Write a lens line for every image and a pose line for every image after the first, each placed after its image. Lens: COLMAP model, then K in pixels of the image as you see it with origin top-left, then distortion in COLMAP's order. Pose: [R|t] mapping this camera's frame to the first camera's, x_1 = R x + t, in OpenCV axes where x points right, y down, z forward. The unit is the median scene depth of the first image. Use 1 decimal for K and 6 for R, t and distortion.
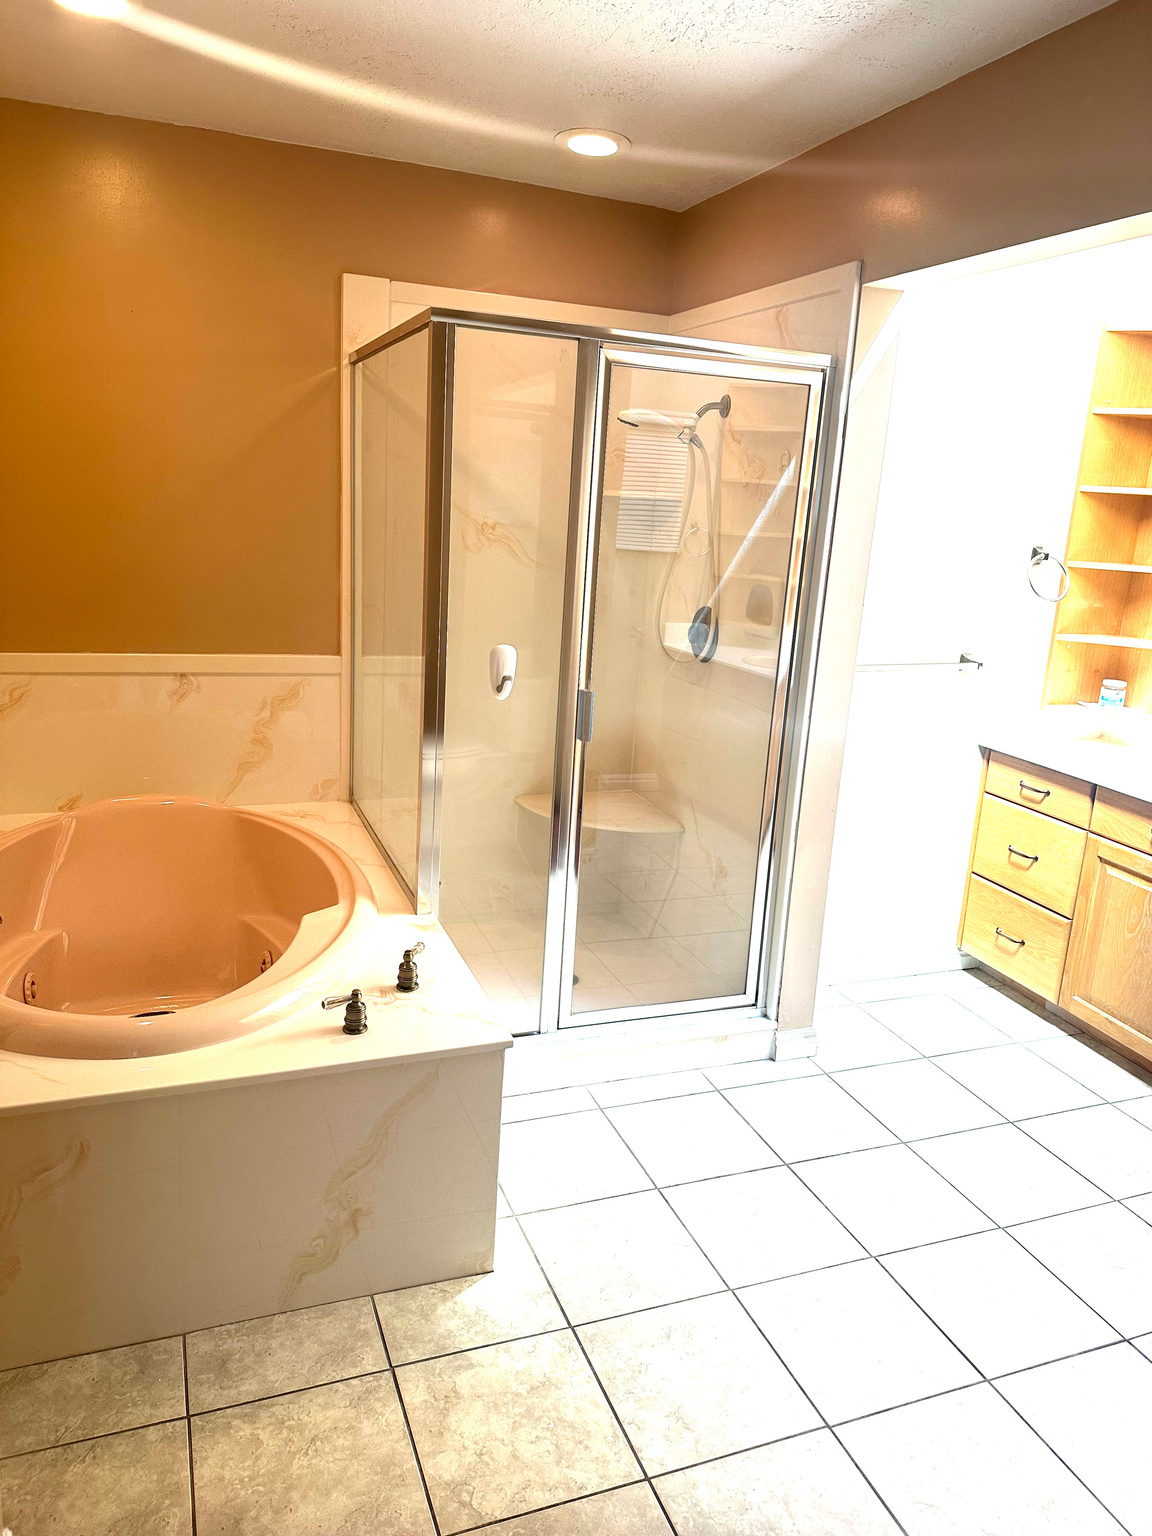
lens RADIAL K [[1087.3, 0, 575.5], [0, 1087.3, 763.3], [0, 0, 1]] dist [0.045502, -0.045071]
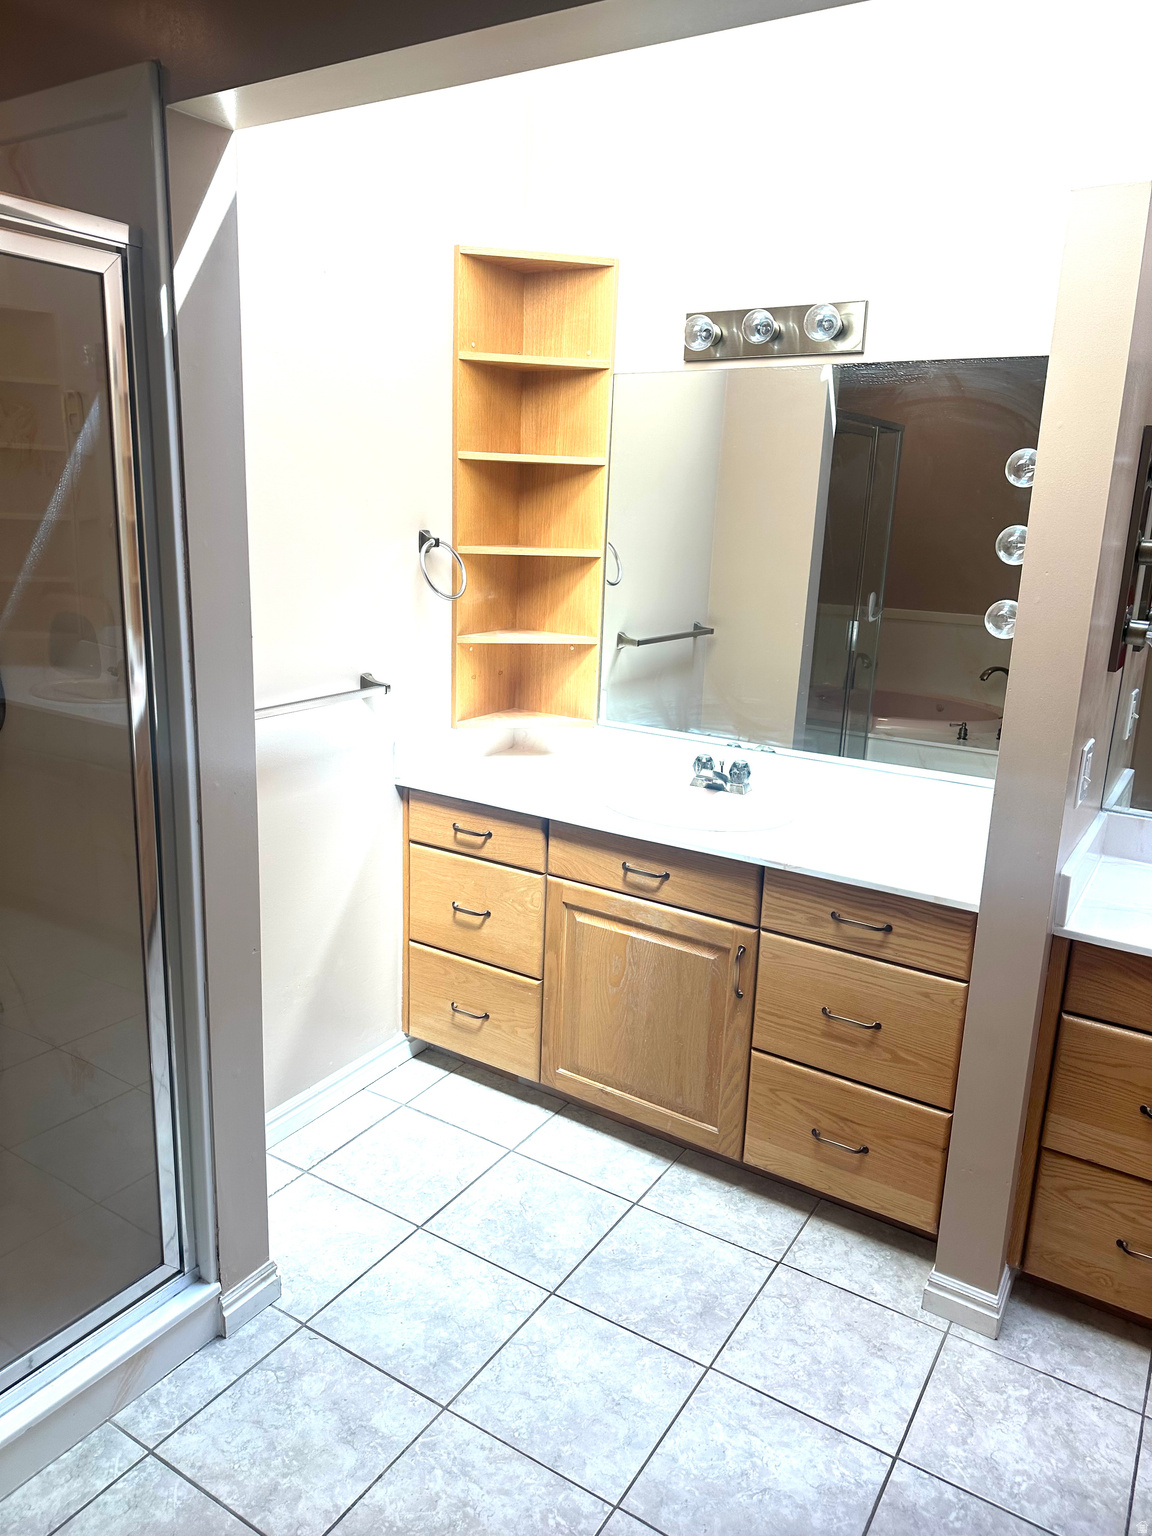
lens RADIAL K [[1087.3, 0, 563.0], [0, 1087.3, 762.3], [0, 0, 1]] dist [0.045502, -0.045071]
pose [[0.809755, -0.169639, 0.561711, 0.031827], [0.159176, 0.984907, 0.067980, -0.070657], [-0.564765, 0.034363, 0.824536, 0.301183]]
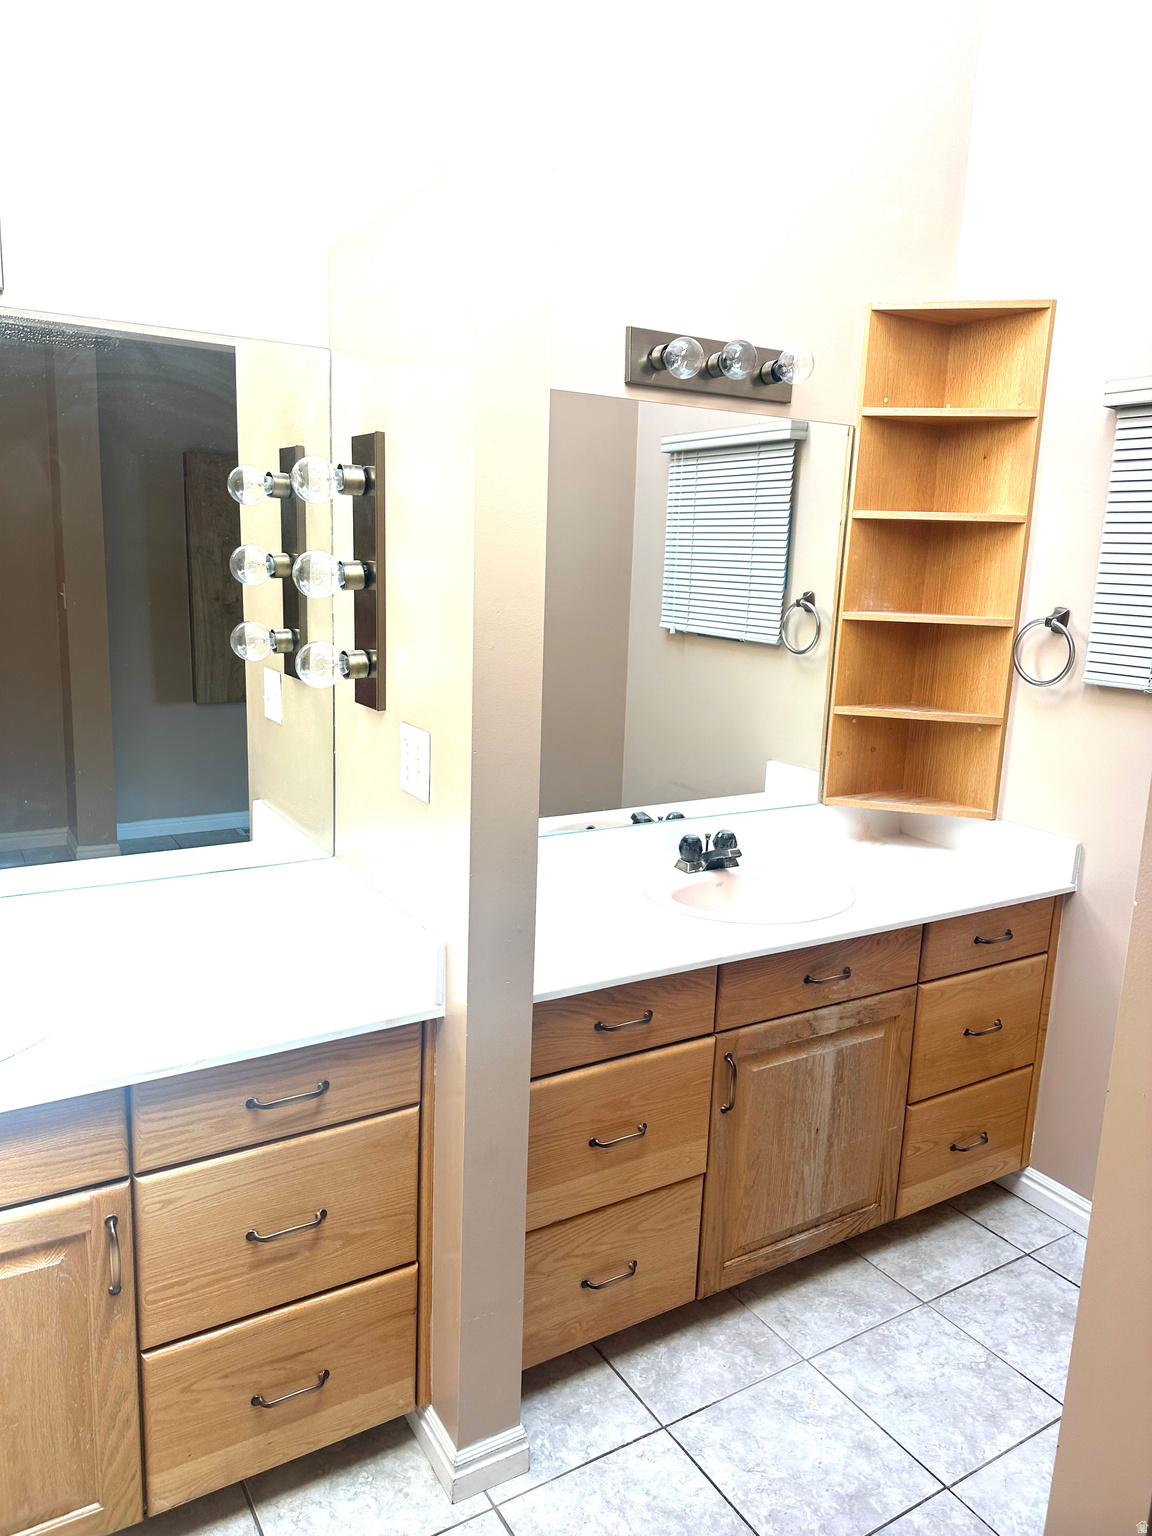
lens RADIAL K [[1087.3, 0, 568.7], [0, 1087.3, 779.5], [0, 0, 1]] dist [0.045502, -0.045071]
pose [[-0.159889, -0.263921, 0.951200, 0.091732], [0.210331, 0.932361, 0.294049, -0.148156], [-0.964467, 0.247082, -0.093563, 0.643083]]
